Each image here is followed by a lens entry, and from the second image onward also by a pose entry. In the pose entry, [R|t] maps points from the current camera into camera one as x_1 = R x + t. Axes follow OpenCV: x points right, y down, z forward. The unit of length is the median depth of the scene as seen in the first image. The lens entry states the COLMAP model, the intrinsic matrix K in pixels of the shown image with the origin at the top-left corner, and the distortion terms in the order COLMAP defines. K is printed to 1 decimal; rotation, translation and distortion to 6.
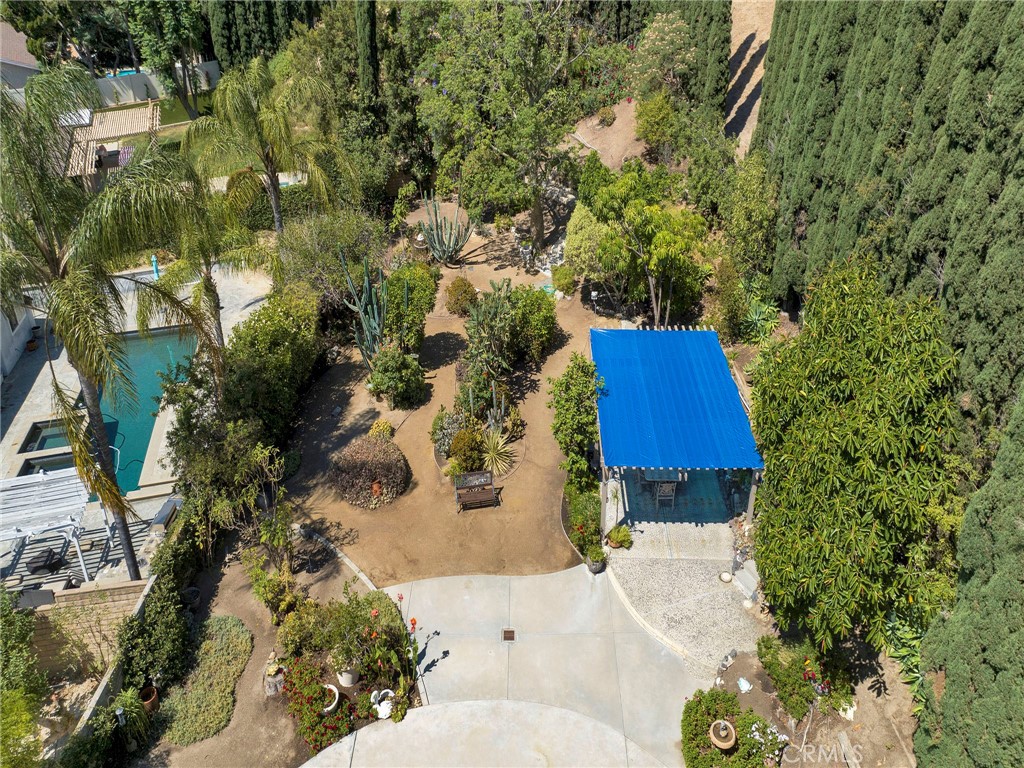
lens RADIAL K [[930.4, 0, 512.0], [0, 930.4, 384.0], [0, 0, 1]] dist [-0.016485, 0.000056]
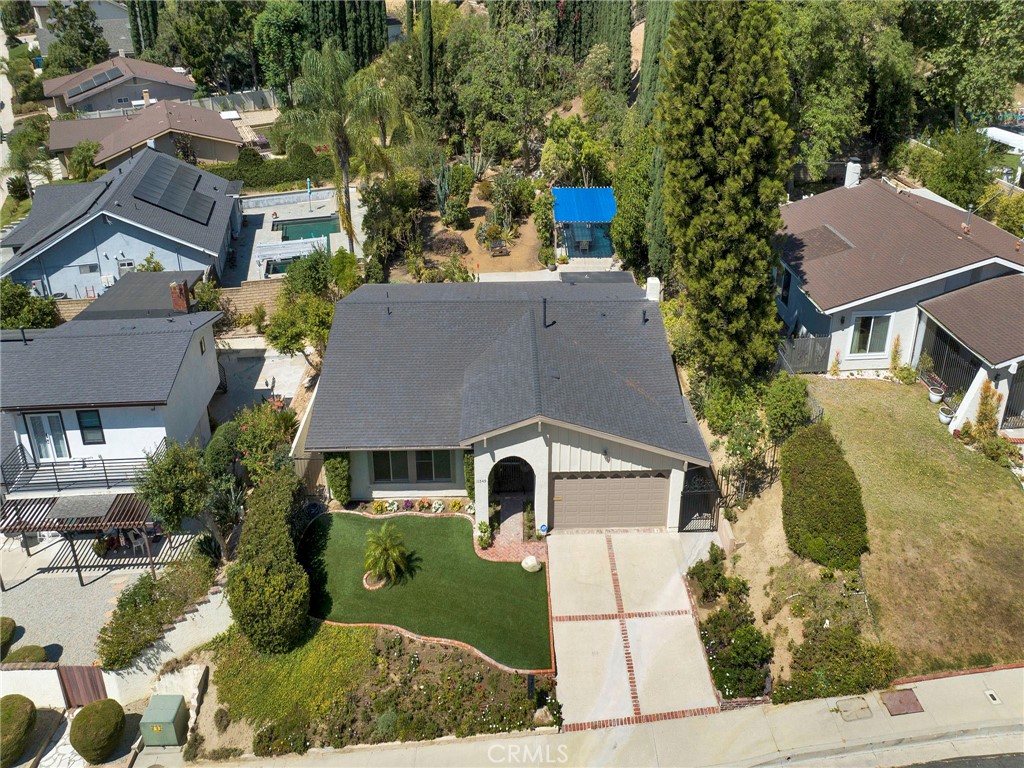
lens RADIAL K [[930.4, 0, 512.0], [0, 930.4, 384.0], [0, 0, 1]] dist [-0.016485, 0.000056]
pose [[0.999934, -0.005698, 0.010002, -0.020457], [0.006256, 0.998373, -0.056679, 0.364101], [-0.009662, 0.056738, 0.998342, -0.763471]]
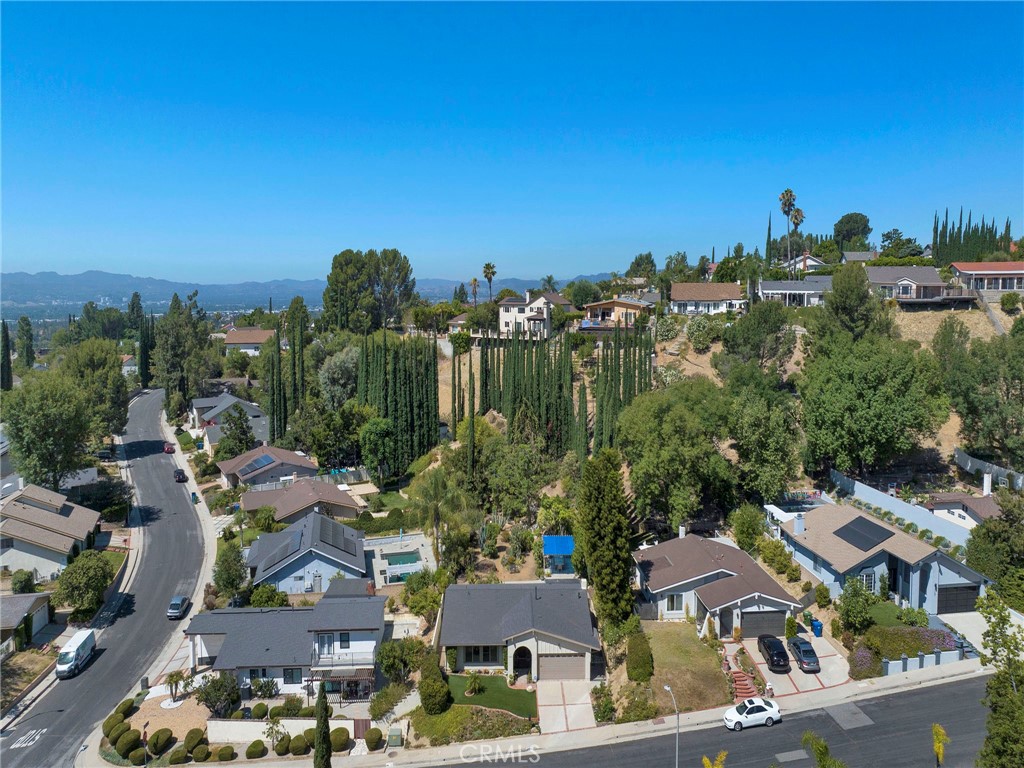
lens RADIAL K [[930.4, 0, 512.0], [0, 930.4, 384.0], [0, 0, 1]] dist [-0.016485, 0.000056]
pose [[0.999982, -0.002668, 0.005363, -0.043978], [0.004589, 0.916655, -0.399653, 0.652774], [-0.003849, 0.399670, 0.916651, -1.995697]]
